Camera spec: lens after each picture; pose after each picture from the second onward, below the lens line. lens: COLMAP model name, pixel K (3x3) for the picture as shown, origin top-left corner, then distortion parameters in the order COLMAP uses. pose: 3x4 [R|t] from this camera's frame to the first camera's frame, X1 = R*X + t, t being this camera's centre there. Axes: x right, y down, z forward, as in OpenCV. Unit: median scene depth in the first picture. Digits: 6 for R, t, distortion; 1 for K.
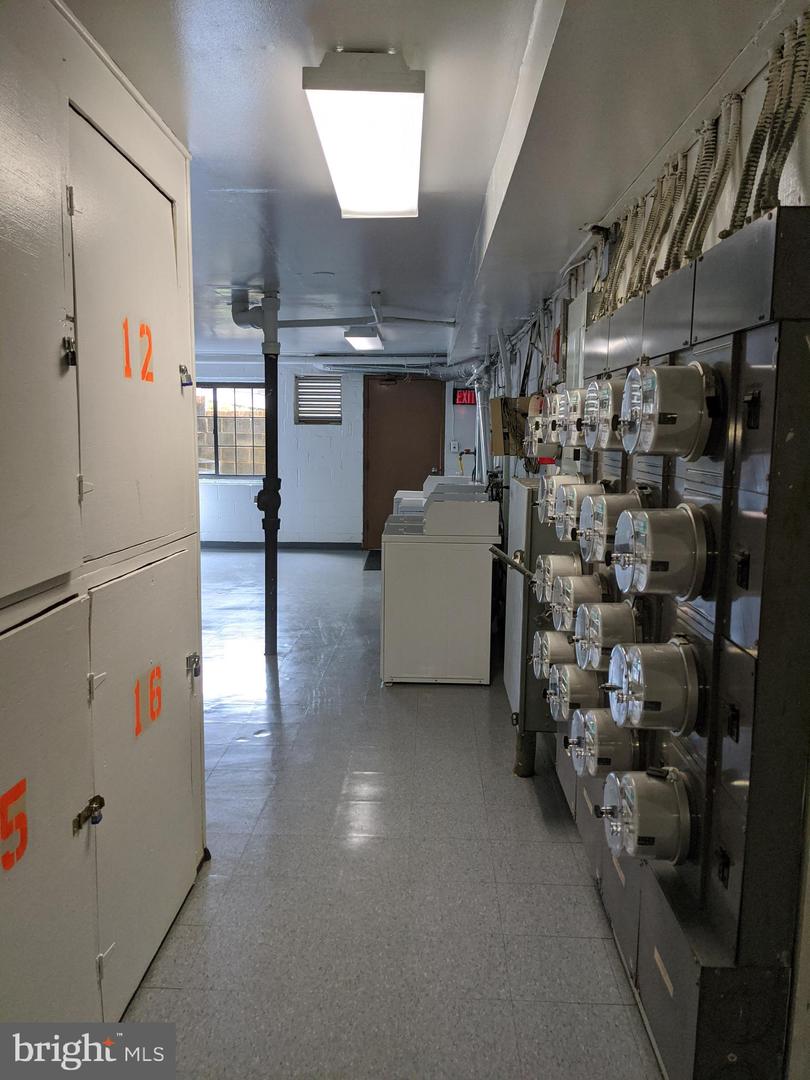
lens RADIAL K [[854.3, 0, 409.1], [0, 854.3, 542.2], [0, 0, 1]] dist [0.015062, -0.024024]
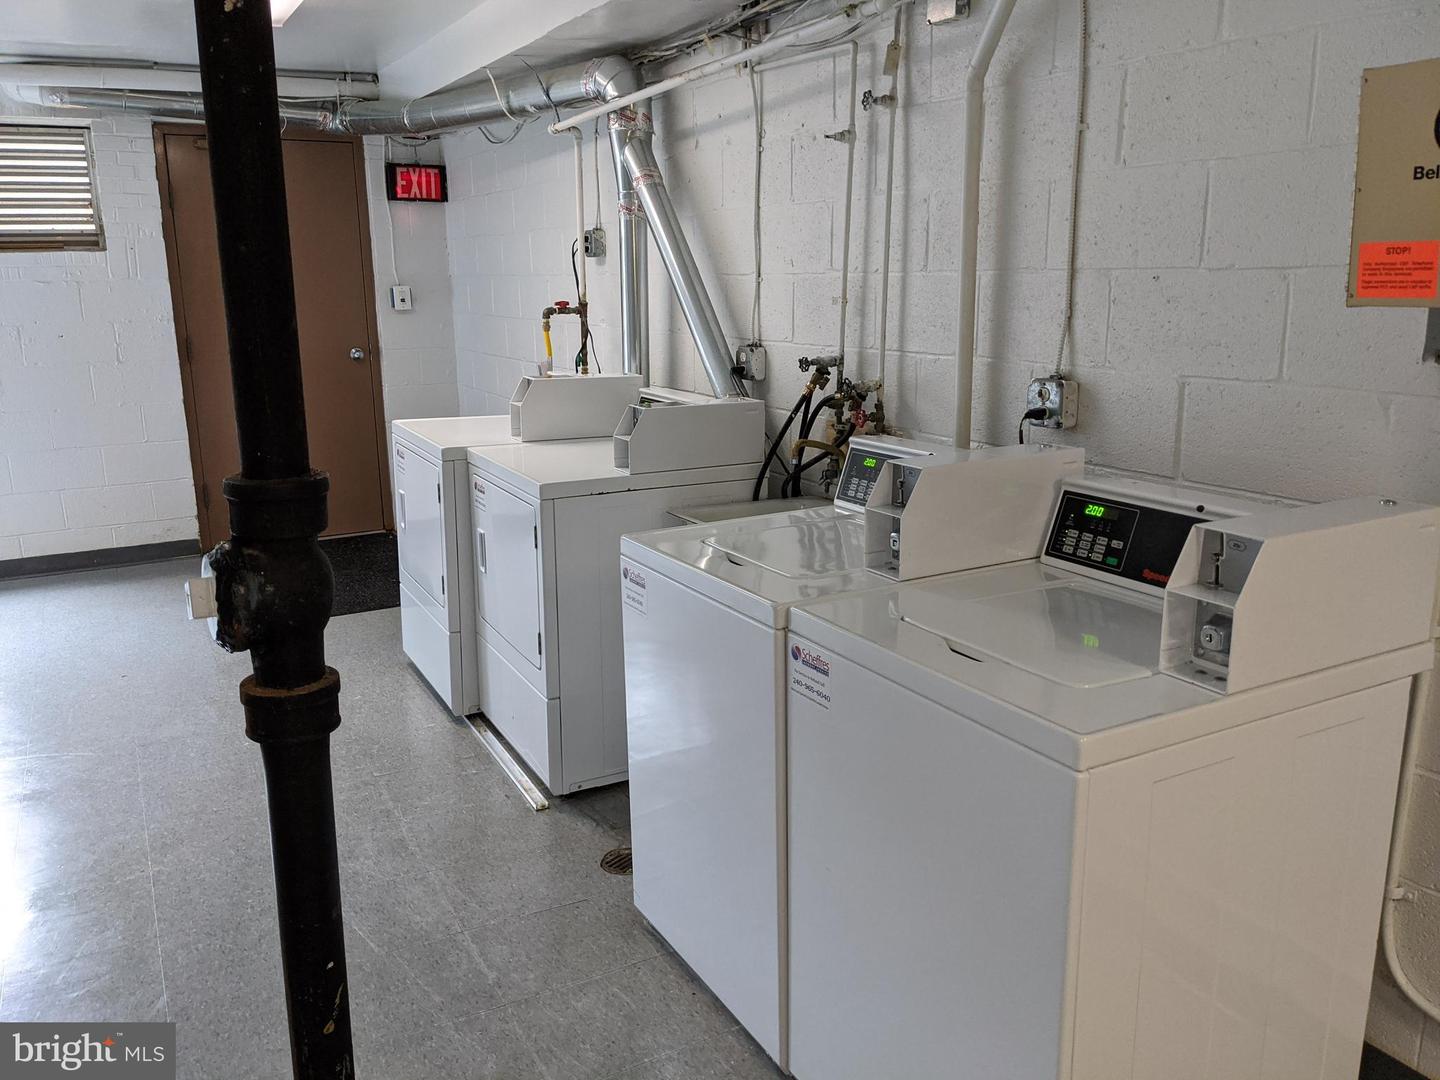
lens RADIAL K [[1139.0, 0, 712.3], [0, 1139.0, 537.4], [0, 0, 1]] dist [0.015062, -0.024024]
pose [[0.864768, -0.134198, 0.483908, -0.112031], [0.086371, 0.989019, 0.119926, -0.046478], [-0.494688, -0.061913, 0.866862, 0.402190]]
